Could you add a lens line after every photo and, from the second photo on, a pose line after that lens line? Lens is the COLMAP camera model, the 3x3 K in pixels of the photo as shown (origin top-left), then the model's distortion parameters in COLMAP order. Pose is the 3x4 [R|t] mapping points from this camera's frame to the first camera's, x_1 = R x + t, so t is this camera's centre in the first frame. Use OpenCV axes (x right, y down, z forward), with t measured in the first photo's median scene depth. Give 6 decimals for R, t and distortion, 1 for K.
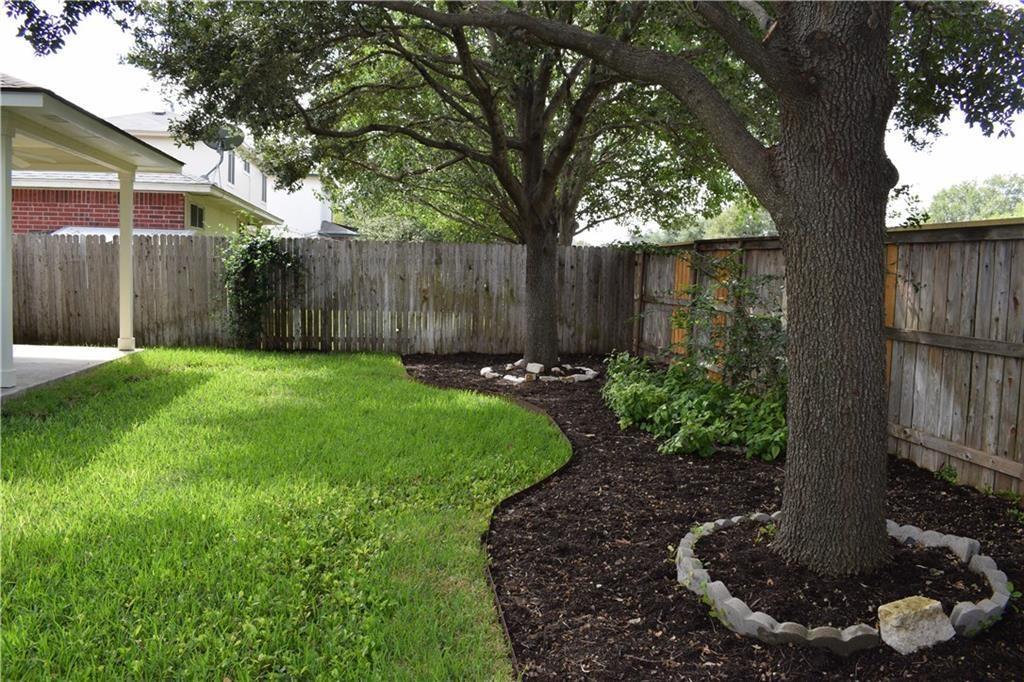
lens RADIAL K [[847.2, 0, 513.0], [0, 847.2, 344.2], [0, 0, 1]] dist [-0.090762, 0.015961]
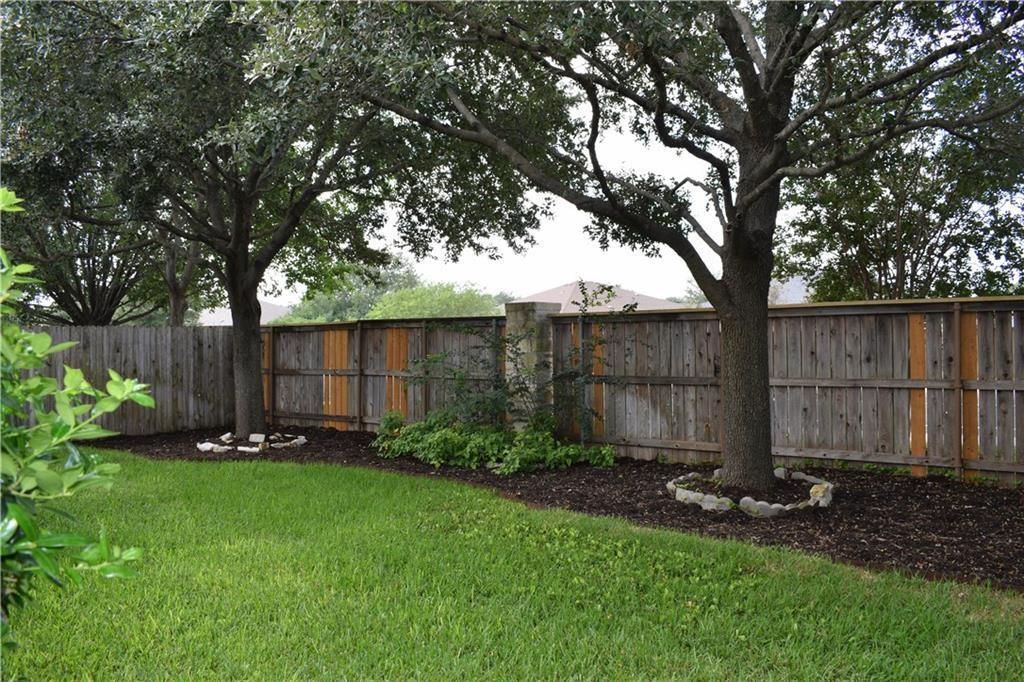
lens RADIAL K [[847.2, 0, 512.8], [0, 847.2, 338.5], [0, 0, 1]] dist [-0.090762, 0.015961]
pose [[0.738283, -0.029607, 0.673841, -0.766824], [0.090239, 0.994390, -0.055178, -0.017196], [-0.668427, 0.101544, 0.736813, -0.074582]]
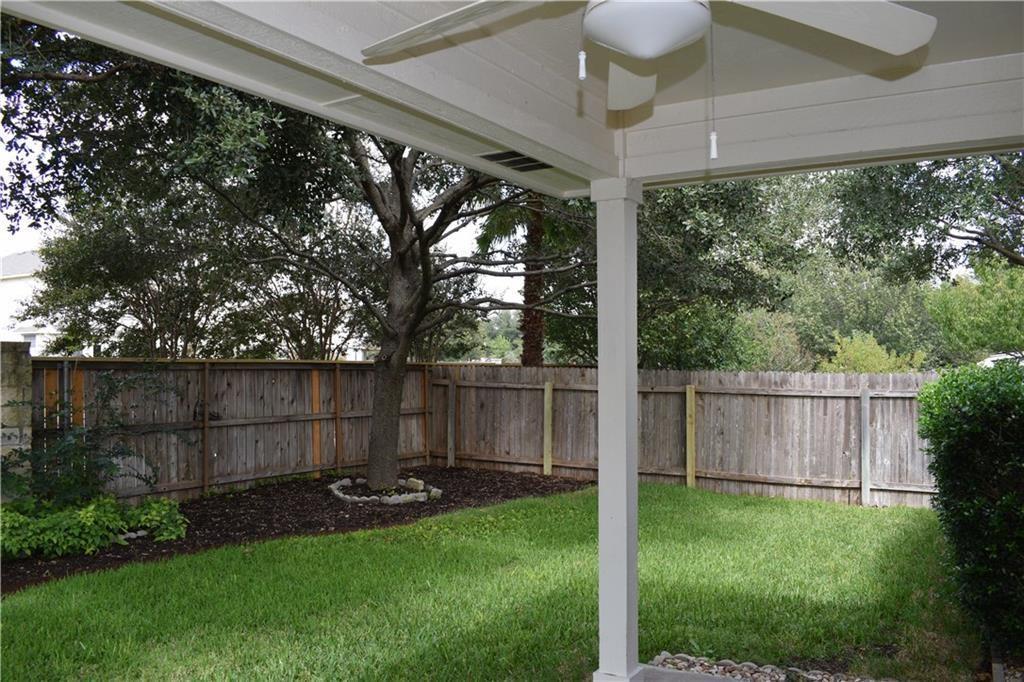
lens RADIAL K [[847.2, 0, 514.4], [0, 847.2, 331.0], [0, 0, 1]] dist [-0.090762, 0.015961]
pose [[-0.762665, 0.033927, 0.645903, -1.071129], [0.065824, 0.997510, 0.025328, -0.179025], [-0.643435, 0.061833, -0.762999, 1.645121]]
